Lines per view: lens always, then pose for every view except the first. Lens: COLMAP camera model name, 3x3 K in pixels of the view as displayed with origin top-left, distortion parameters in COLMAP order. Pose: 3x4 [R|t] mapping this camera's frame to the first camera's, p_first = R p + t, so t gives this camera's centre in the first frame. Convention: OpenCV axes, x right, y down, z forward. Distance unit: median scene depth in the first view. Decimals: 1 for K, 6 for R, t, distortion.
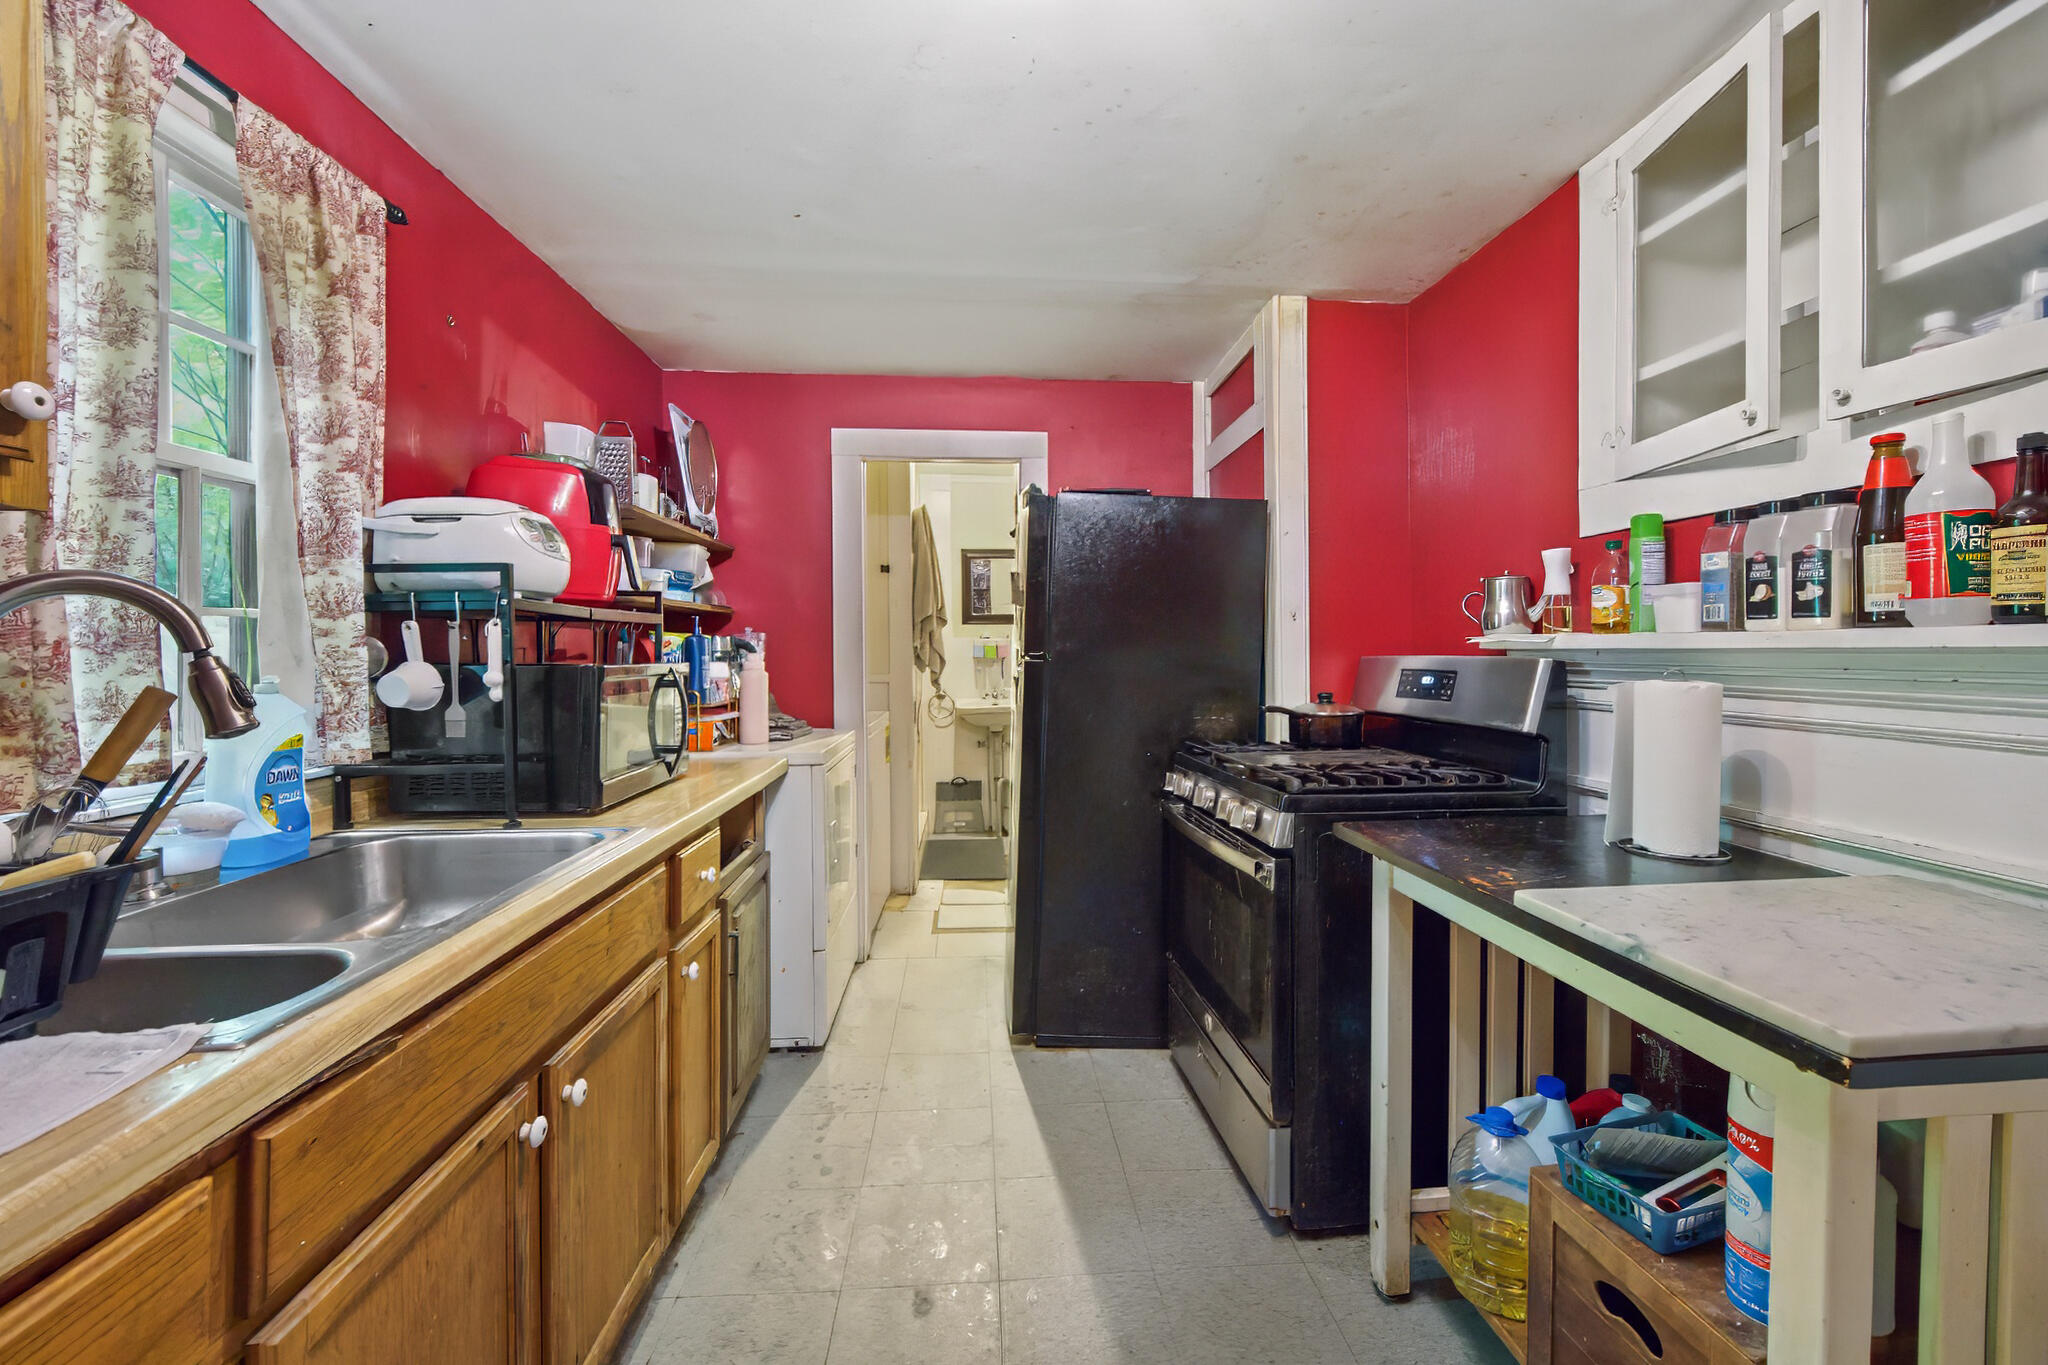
lens RADIAL K [[819.9, 0, 1029.9], [0, 819.9, 661.2], [0, 0, 1]] dist [-0.001384, -0.000303]
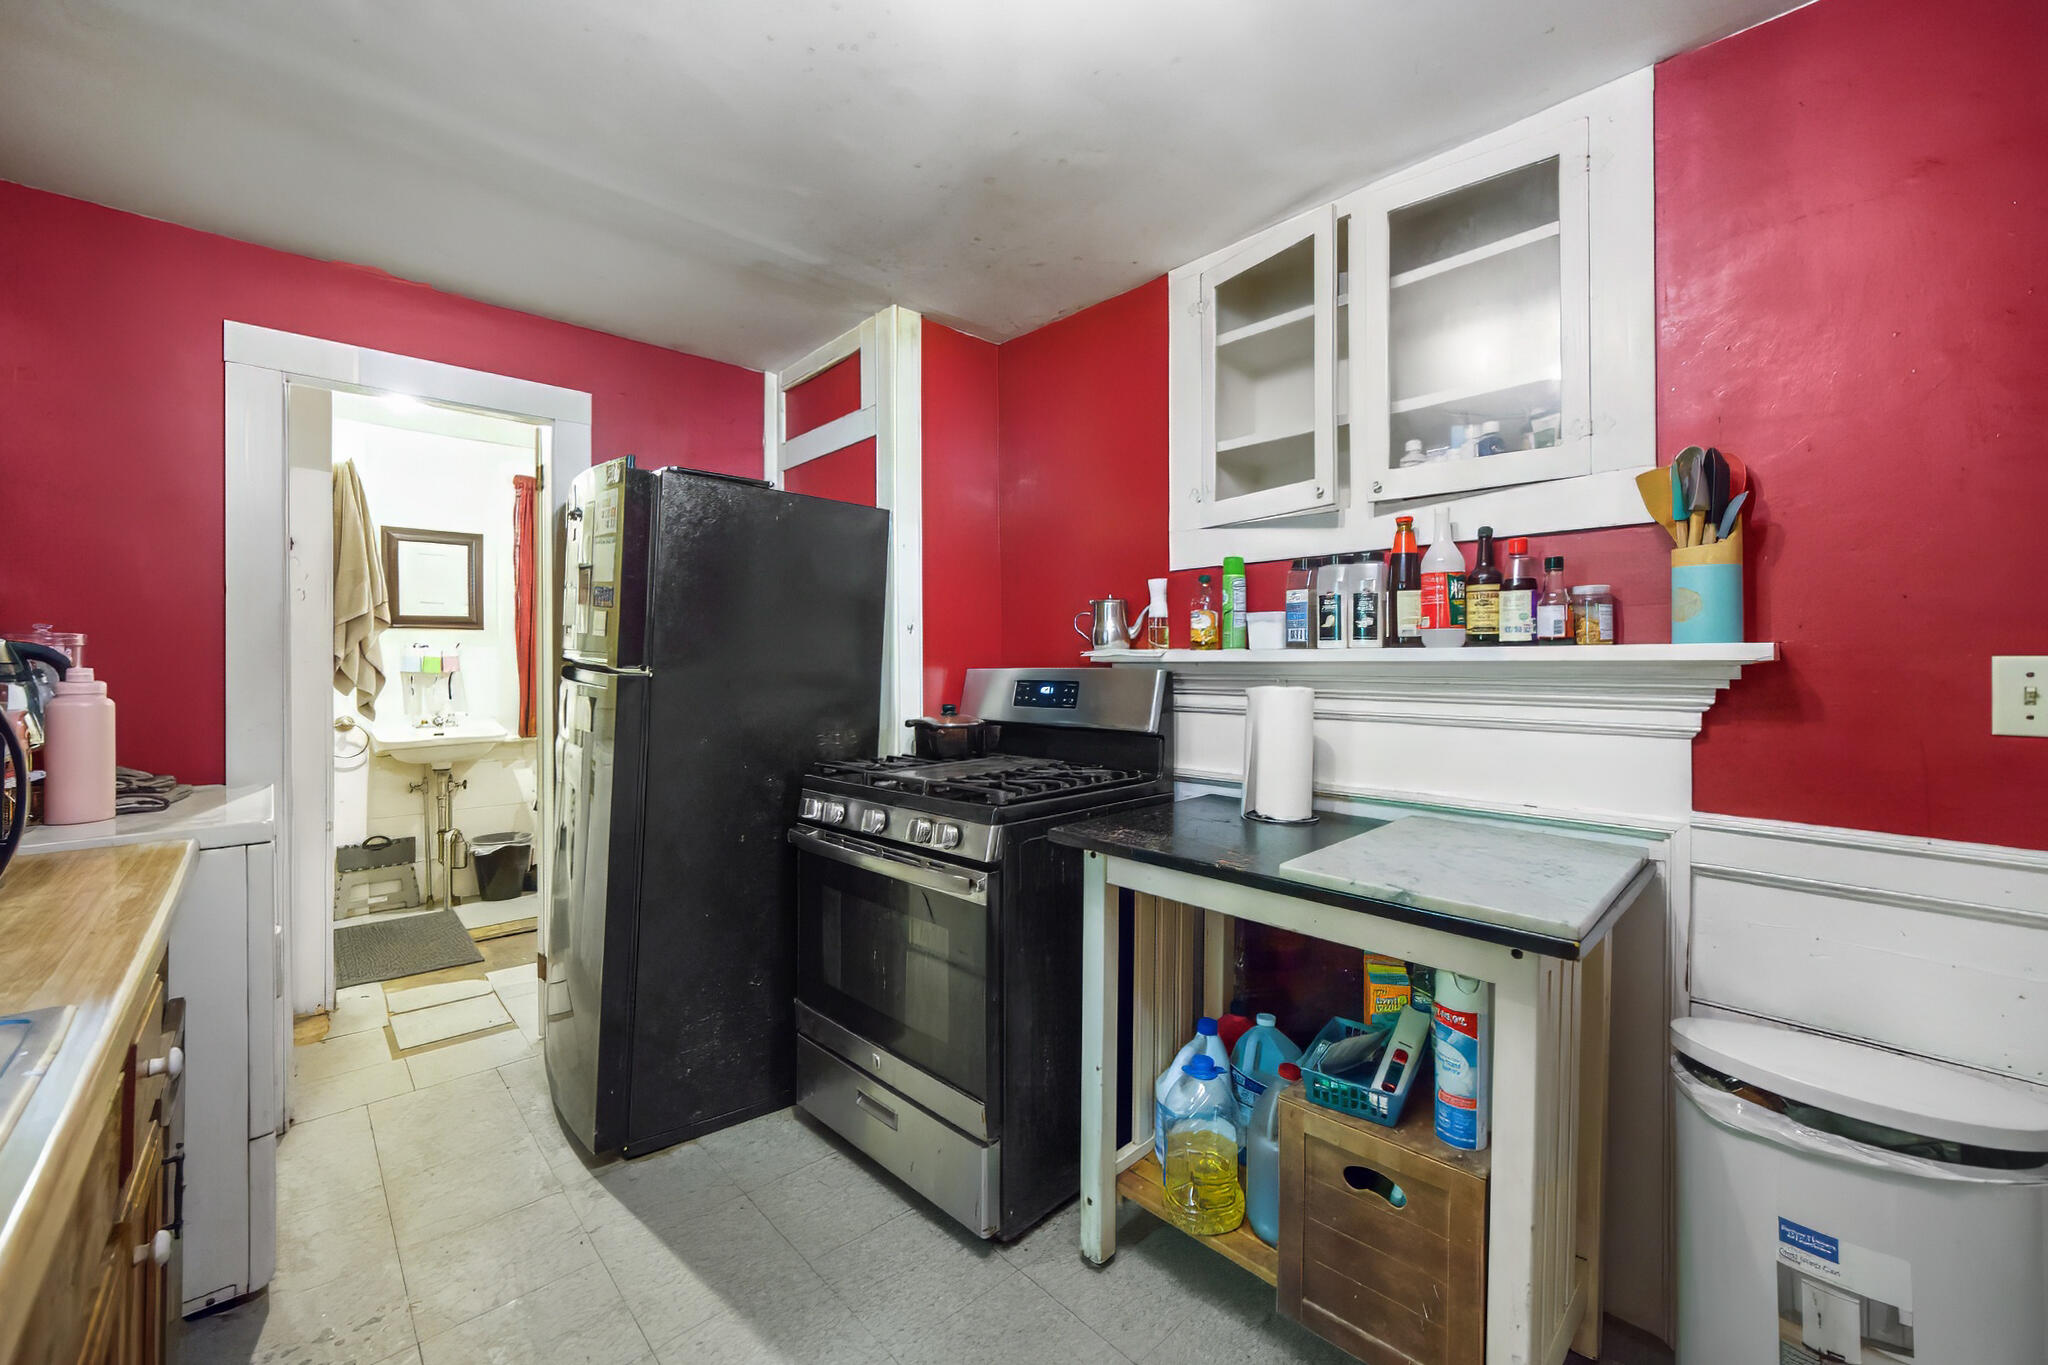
lens RADIAL K [[819.9, 0, 1021.0], [0, 819.9, 663.1], [0, 0, 1]] dist [-0.001384, -0.000303]
pose [[0.779144, 0.000345, 0.626845, -0.288884], [0.008222, 0.999908, -0.010771, -0.002061], [-0.626791, 0.013546, 0.779070, 0.197778]]
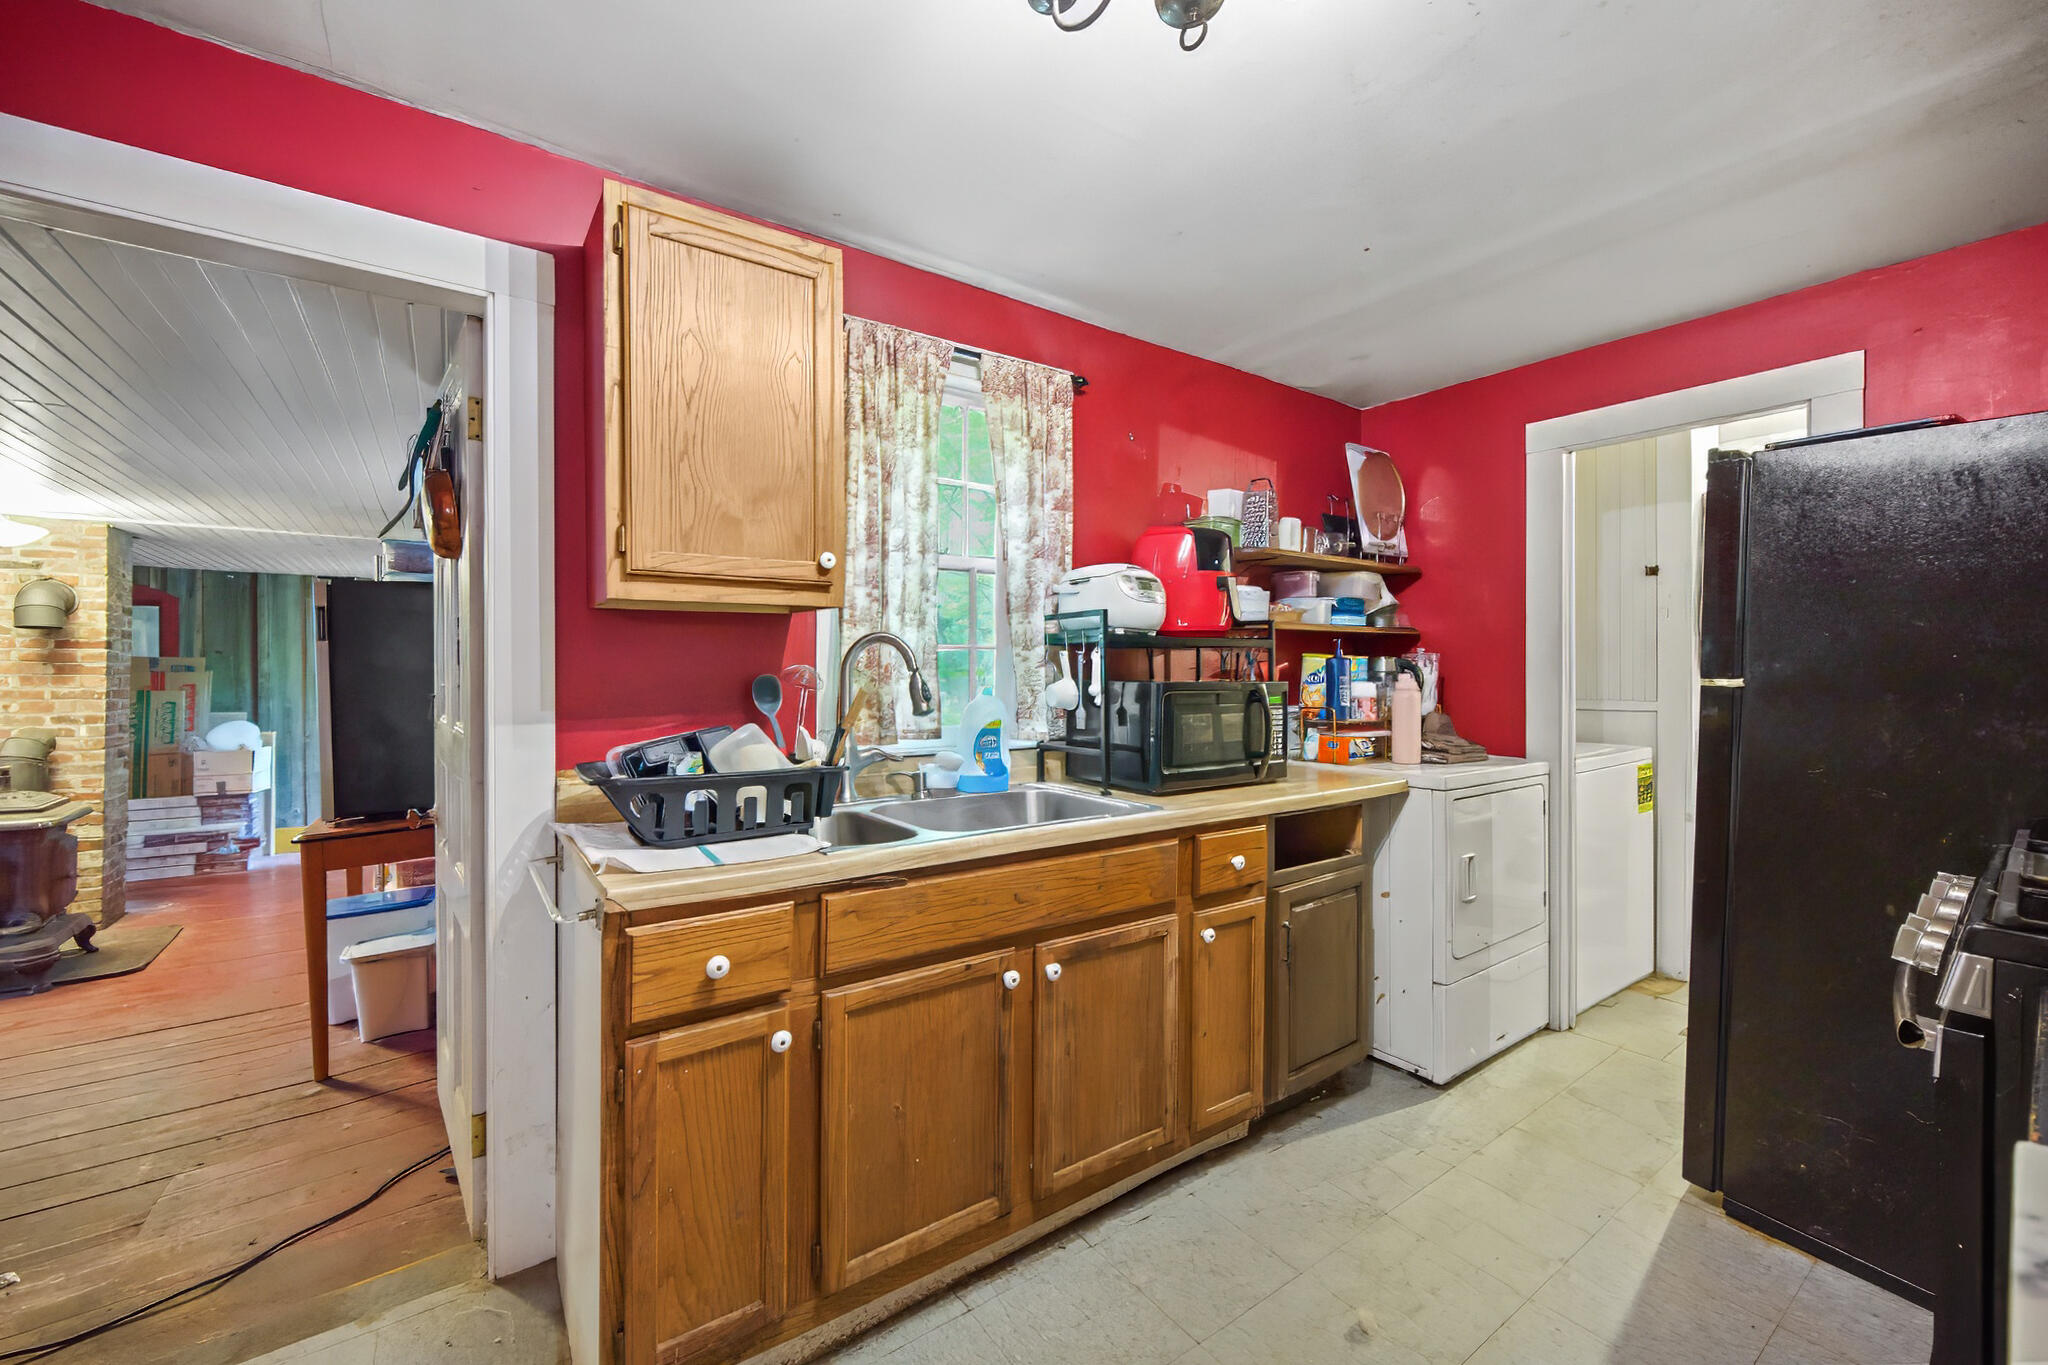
lens RADIAL K [[819.9, 0, 1032.0], [0, 819.9, 681.9], [0, 0, 1]] dist [-0.001384, -0.000303]
pose [[0.524590, 0.016533, -0.851195, 0.448881], [-0.015741, 0.999829, 0.009719, -0.004294], [0.851210, 0.008300, 0.524760, 0.127781]]
